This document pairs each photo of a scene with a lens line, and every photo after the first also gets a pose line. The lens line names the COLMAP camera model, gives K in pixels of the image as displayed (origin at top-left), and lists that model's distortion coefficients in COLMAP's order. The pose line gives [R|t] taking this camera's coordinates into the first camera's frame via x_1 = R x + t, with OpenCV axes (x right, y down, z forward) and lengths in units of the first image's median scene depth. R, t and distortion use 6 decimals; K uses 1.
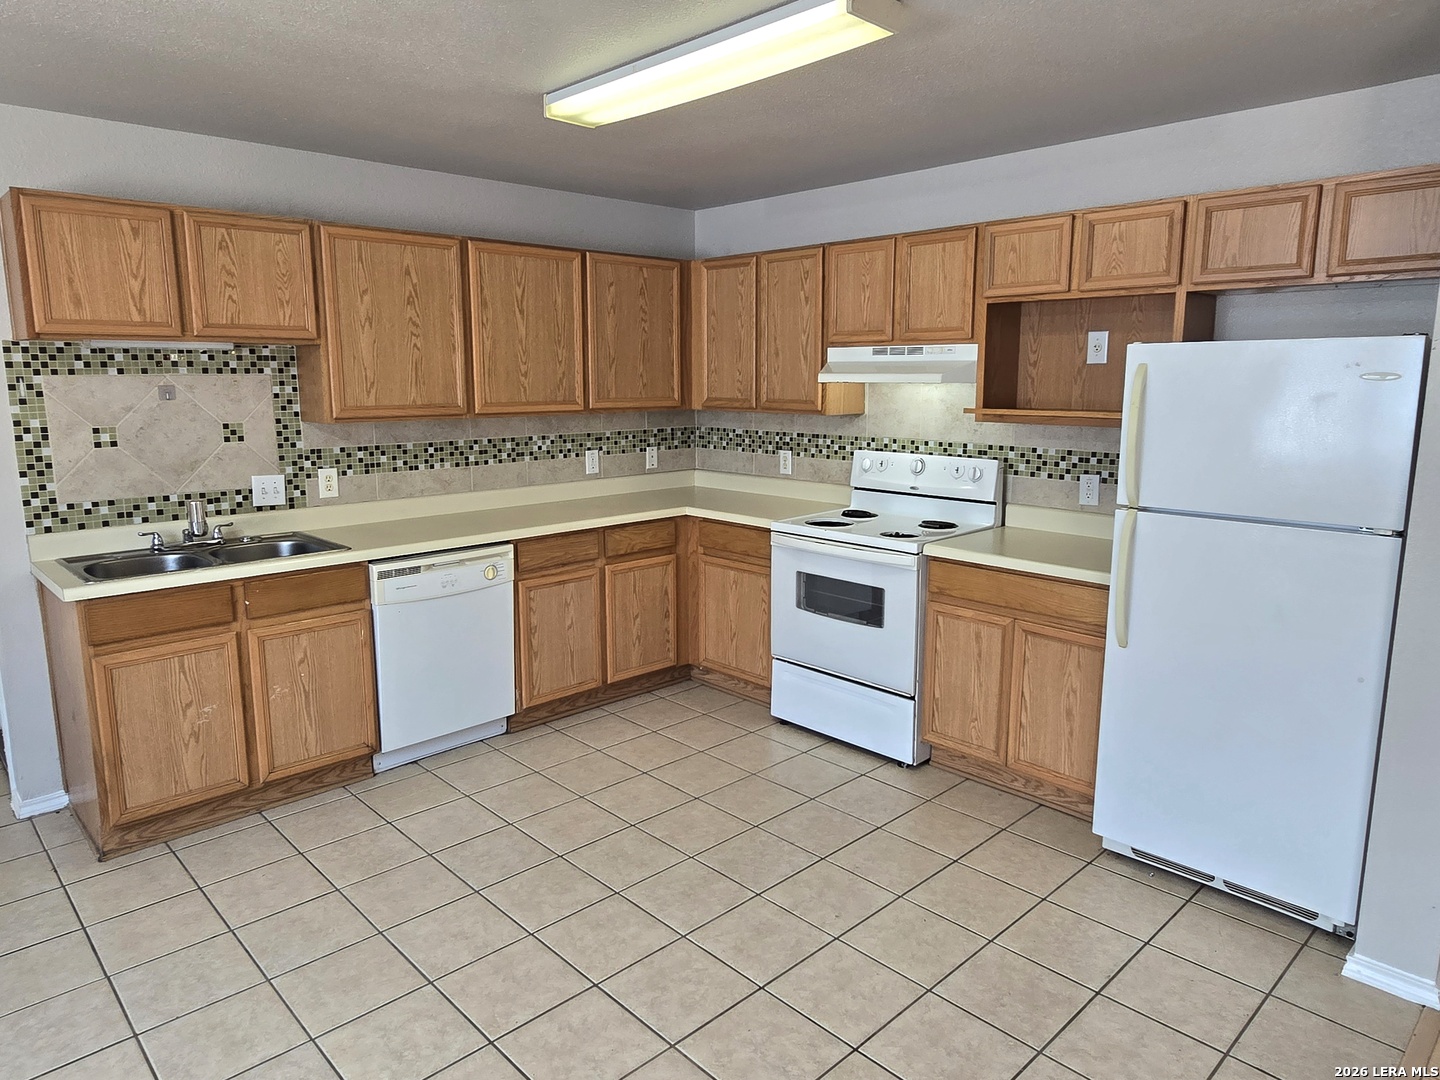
lens RADIAL K [[927.2, 0, 716.3], [0, 927.2, 529.5], [0, 0, 1]] dist [0.000881, -0.003545]
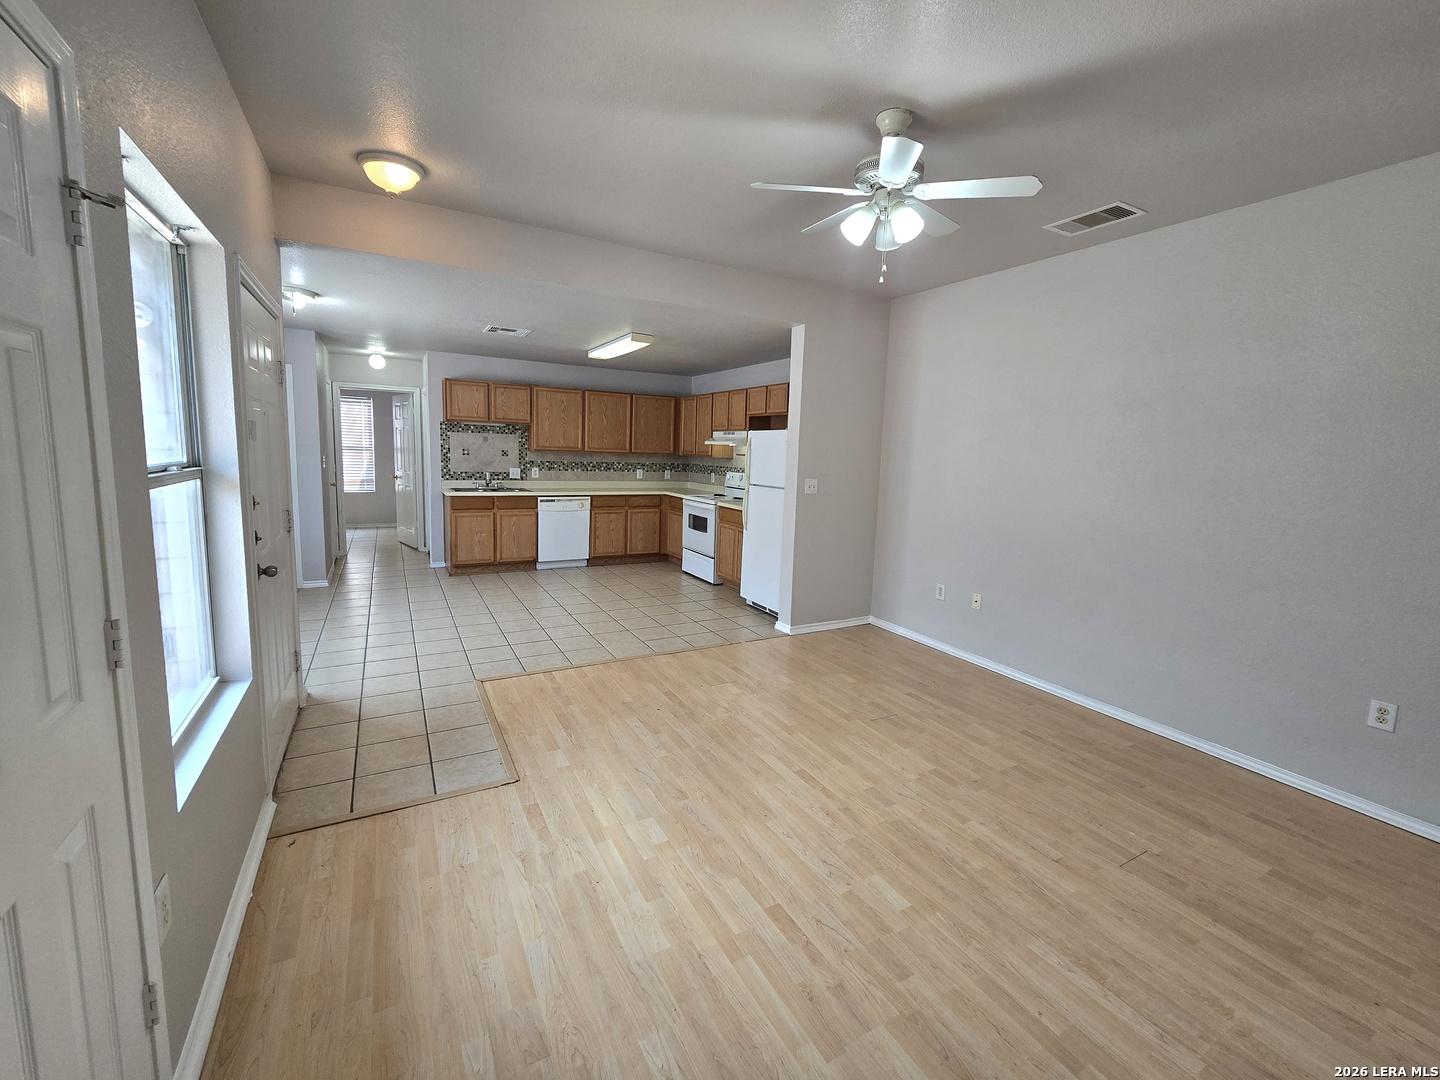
lens RADIAL K [[592.8, 0, 718.5], [0, 592.8, 521.2], [0, 0, 1]] dist [0.002112, -0.003320]
pose [[0.967072, 0.064862, -0.246097, 0.607988], [-0.077529, 0.996100, -0.042124, 0.135857], [0.242405, 0.059817, 0.968329, -0.655396]]
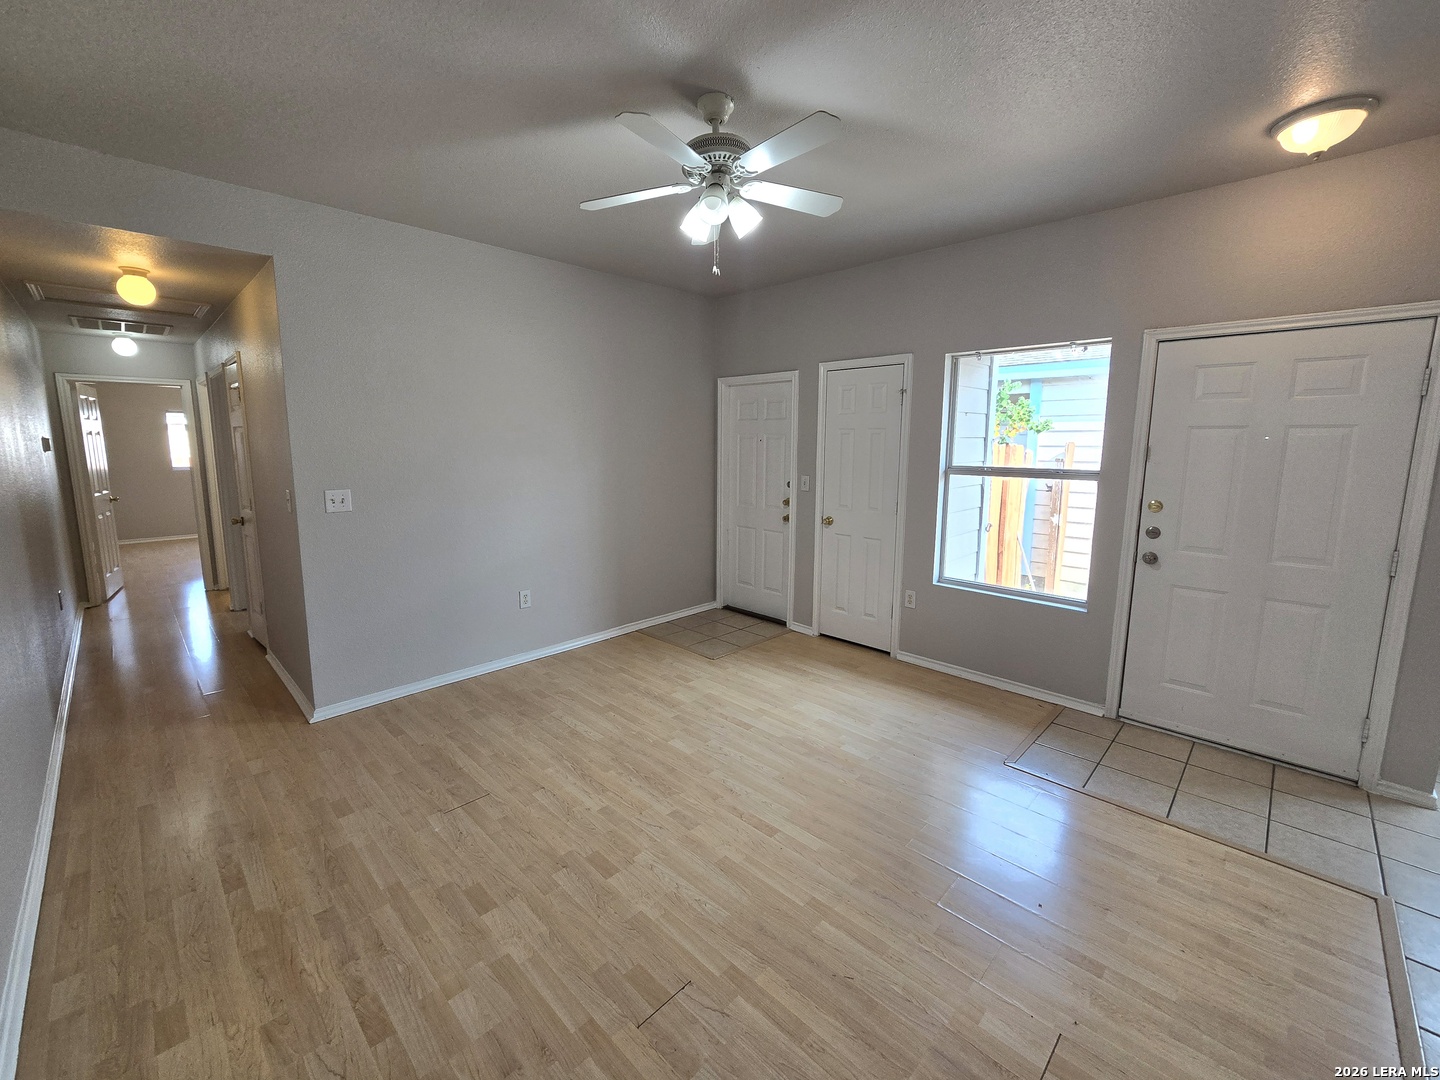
lens RADIAL K [[593.5, 0, 715.3], [0, 593.5, 520.4], [0, 0, 1]] dist [0.002060, -0.003695]
pose [[-0.999499, 0.002843, -0.031534, 0.624297], [-0.006879, 0.952674, 0.303917, -0.091358], [0.030906, 0.303982, -0.952176, 0.554934]]
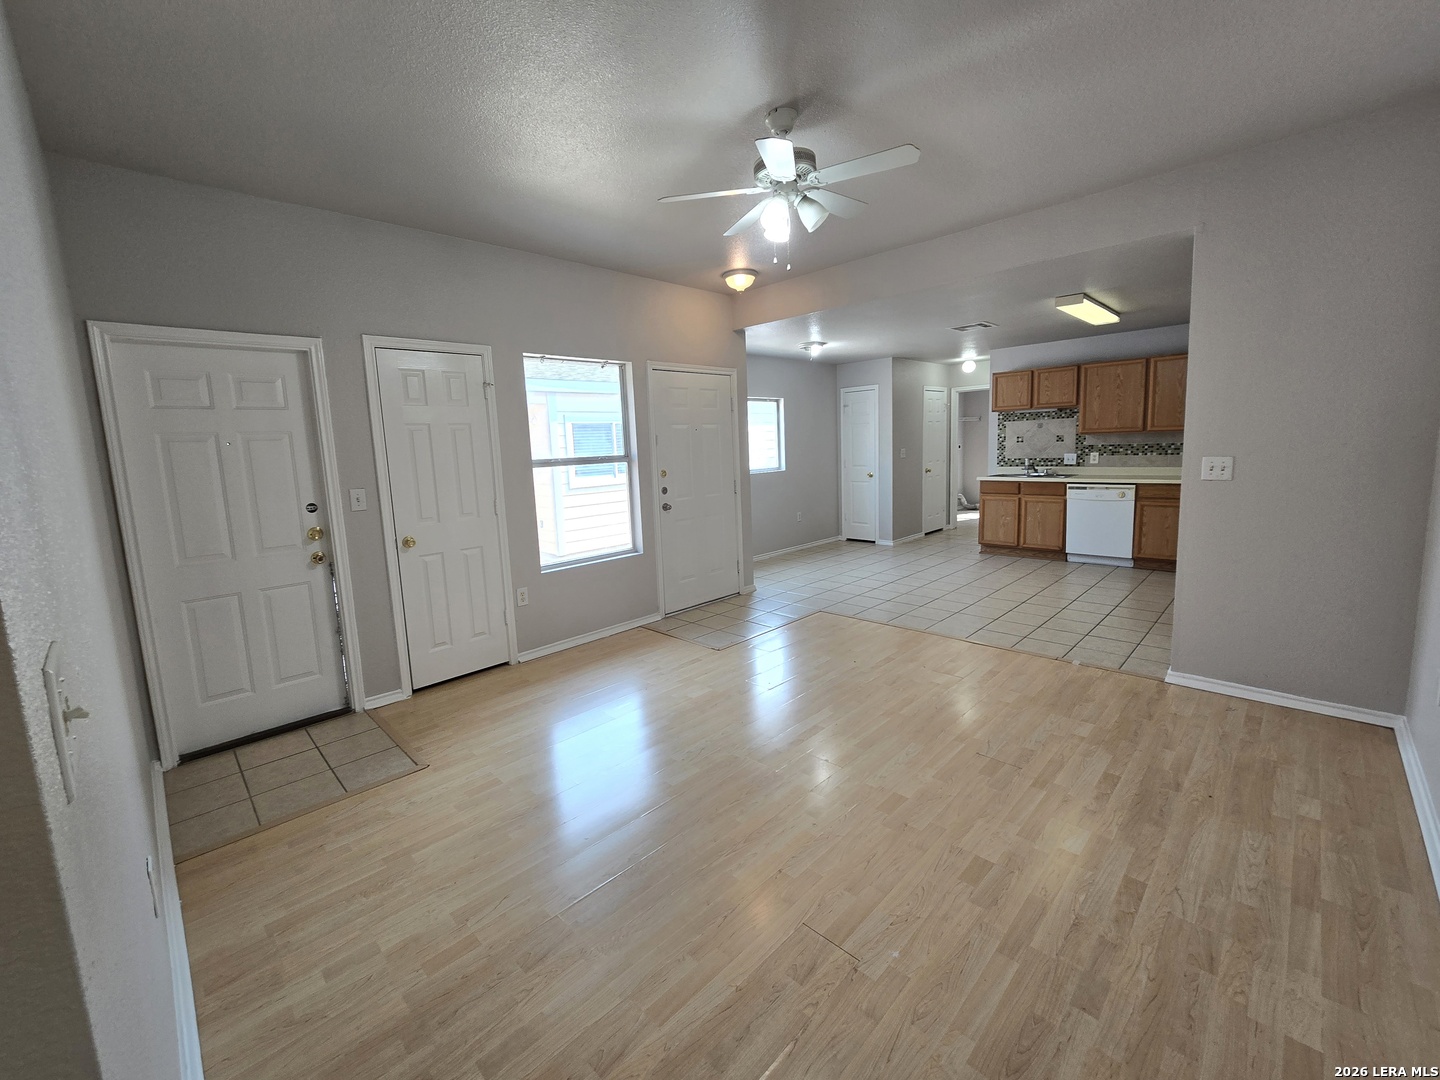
lens RADIAL K [[593.5, 0, 715.3], [0, 593.5, 520.4], [0, 0, 1]] dist [0.002060, -0.003695]
pose [[0.024633, 0.128305, -0.991429, 1.271485], [-0.129810, 0.983744, 0.124085, 0.056055], [0.991233, 0.125641, 0.040888, -0.123267]]
